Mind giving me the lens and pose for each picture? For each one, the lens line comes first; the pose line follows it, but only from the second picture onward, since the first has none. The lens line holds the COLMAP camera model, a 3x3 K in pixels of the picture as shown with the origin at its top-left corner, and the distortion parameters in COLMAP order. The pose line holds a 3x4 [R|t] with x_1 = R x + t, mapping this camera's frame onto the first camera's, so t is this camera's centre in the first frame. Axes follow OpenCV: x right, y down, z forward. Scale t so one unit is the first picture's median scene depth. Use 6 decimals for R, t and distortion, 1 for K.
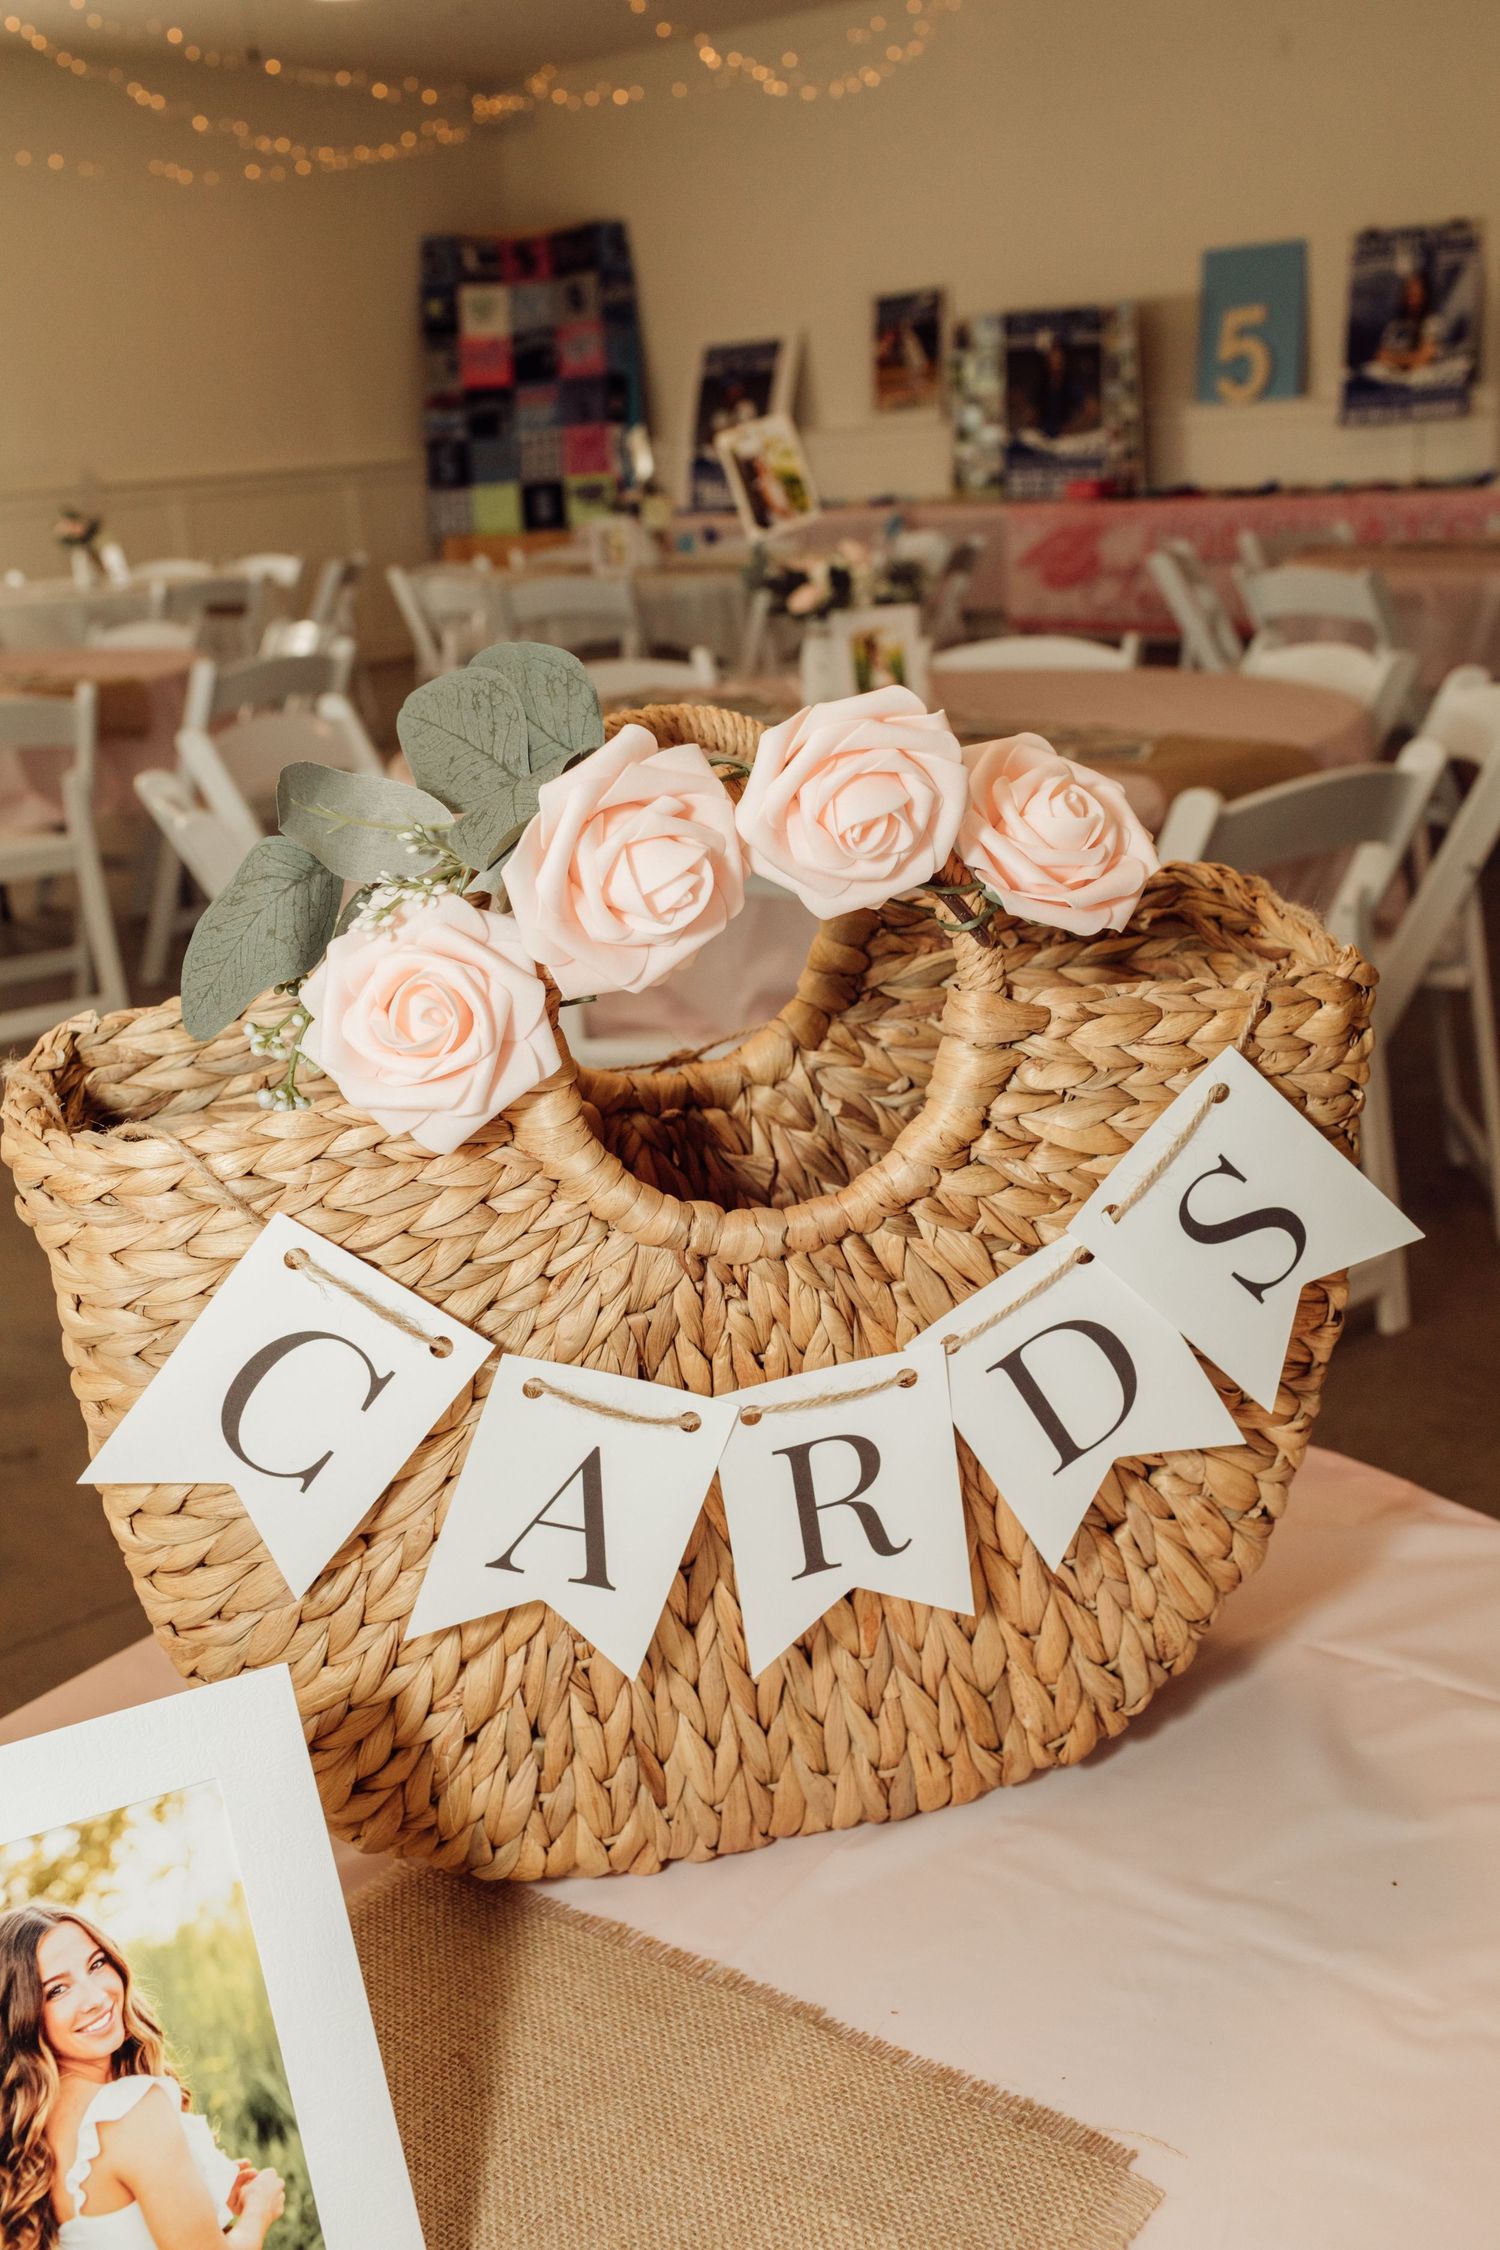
lens RADIAL K [[2063.6, 0, 758.1], [0, 2063.6, 1129.5], [0, 0, 1]] dist [-0.012867, 0.000000]
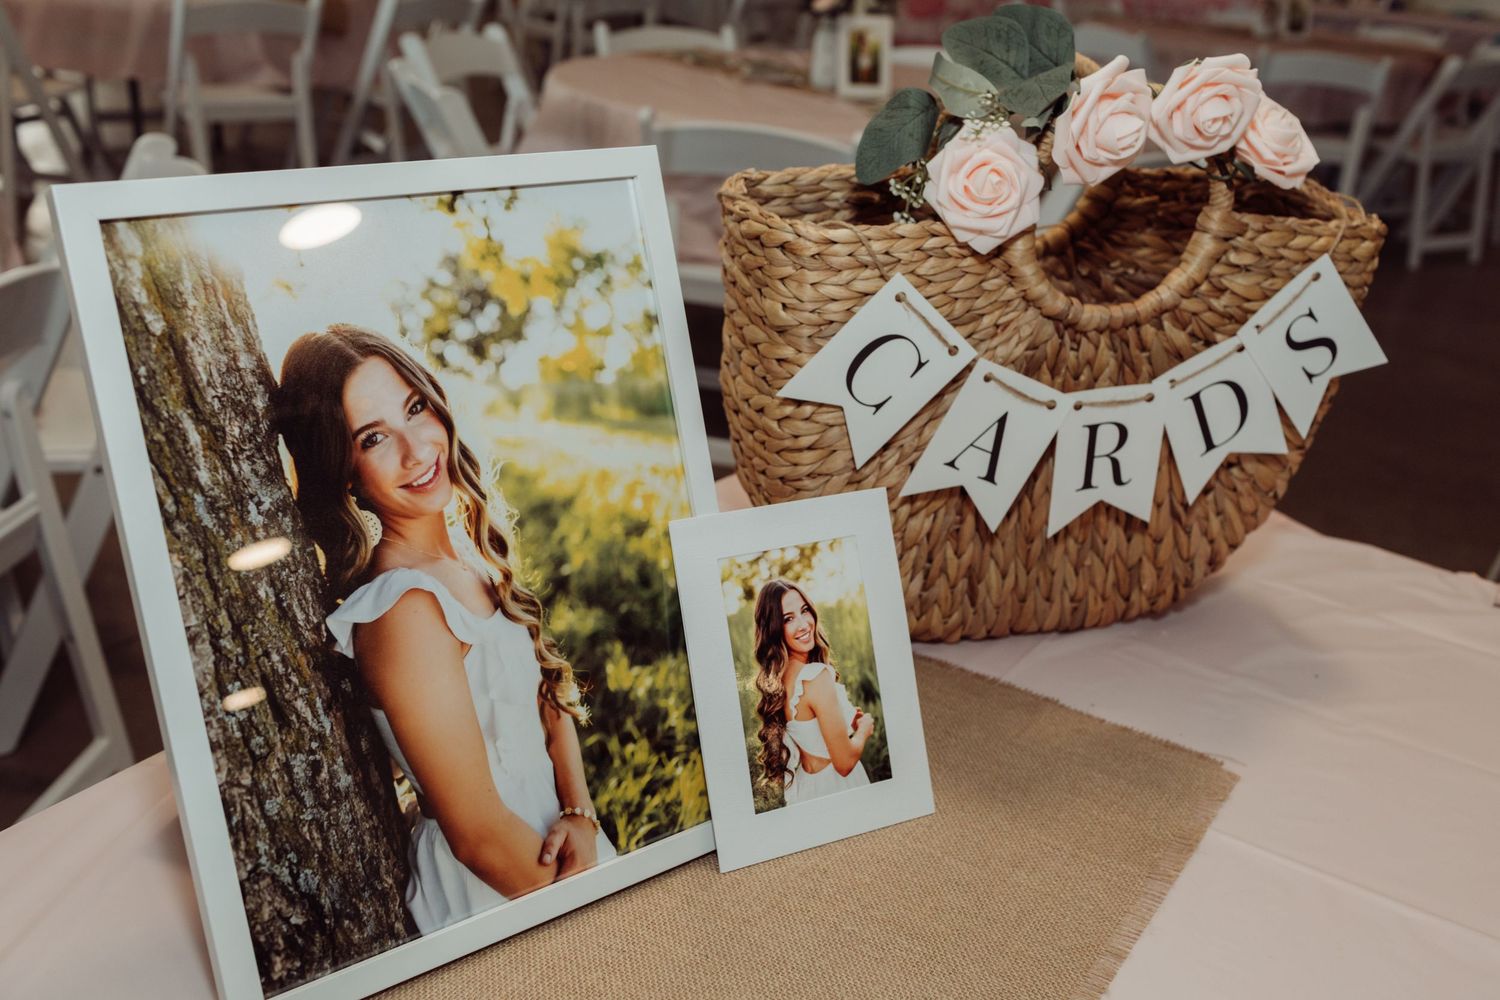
lens RADIAL K [[1375.8, 0, 757.1], [0, 1375.8, 487.3], [0, 0, 1]] dist [-0.012867, 0.000000]
pose [[0.989773, 0.106086, 0.095366, -0.447167], [-0.113934, 0.990180, 0.081005, 0.146248], [-0.085836, -0.091042, 0.992141, -0.341969]]
